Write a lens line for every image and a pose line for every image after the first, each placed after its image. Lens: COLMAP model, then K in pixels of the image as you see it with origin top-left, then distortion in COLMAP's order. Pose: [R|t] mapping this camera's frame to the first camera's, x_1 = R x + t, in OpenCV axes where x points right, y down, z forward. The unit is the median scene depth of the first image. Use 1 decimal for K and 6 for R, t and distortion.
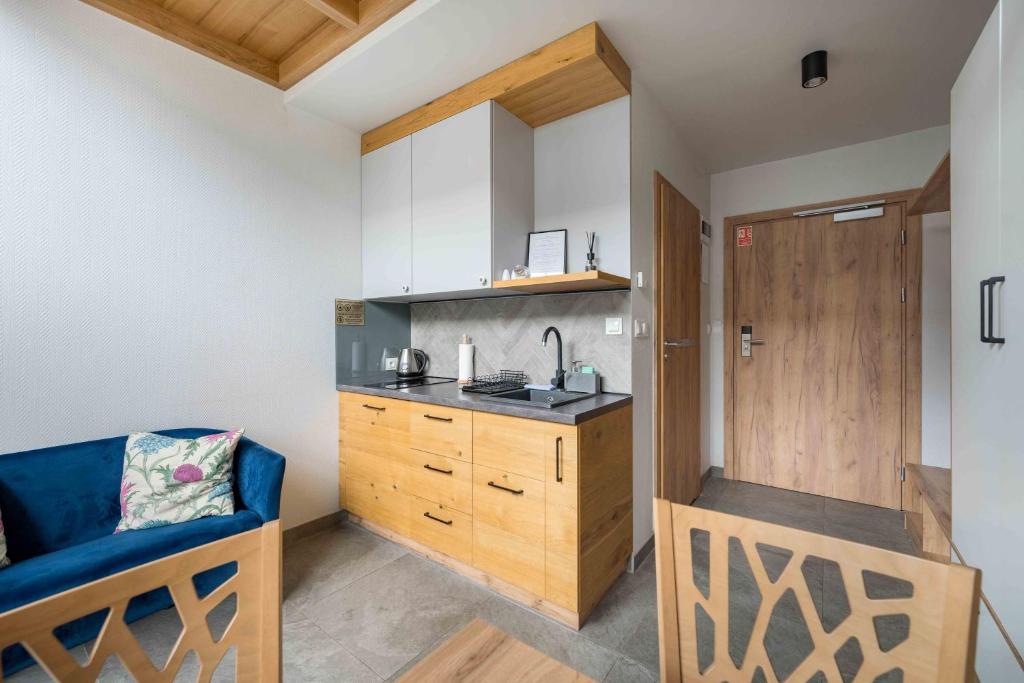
lens RADIAL K [[417.8, 0, 510.2], [0, 417.8, 333.8], [0, 0, 1]] dist [0.000340, 0.000410]
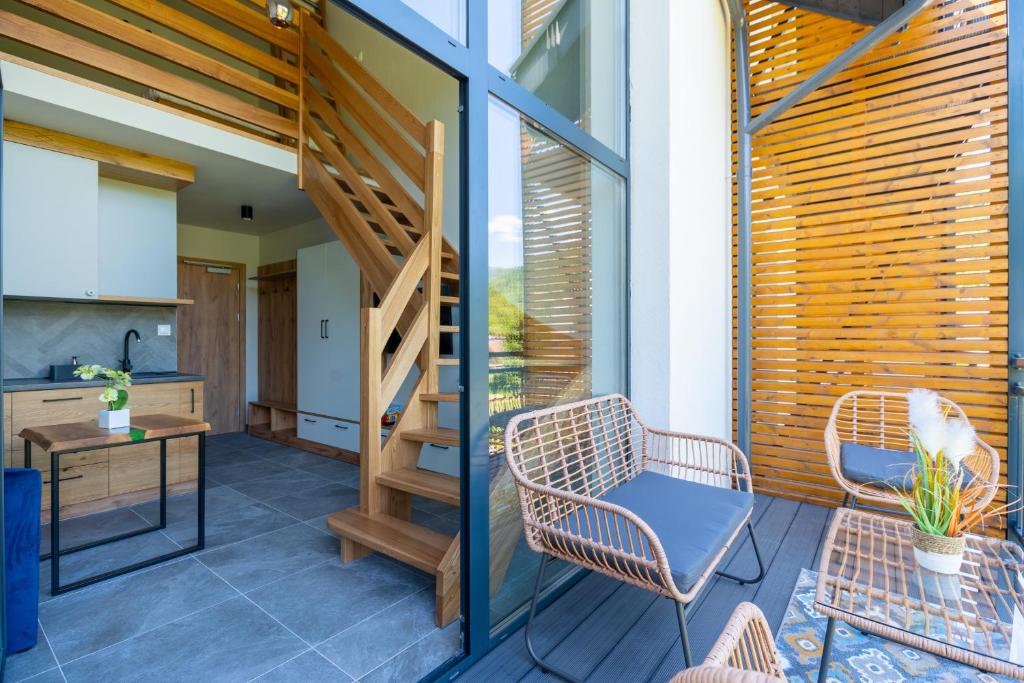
lens RADIAL K [[416.6, 0, 512.0], [0, 416.6, 341.5], [0, 0, 1]] dist [-0.000927, -0.000114]
pose [[-0.005893, -0.001701, 0.999981, -1.329754], [0.010385, 0.999945, 0.001762, 0.035881], [-0.999929, 0.010395, -0.005875, -0.324436]]
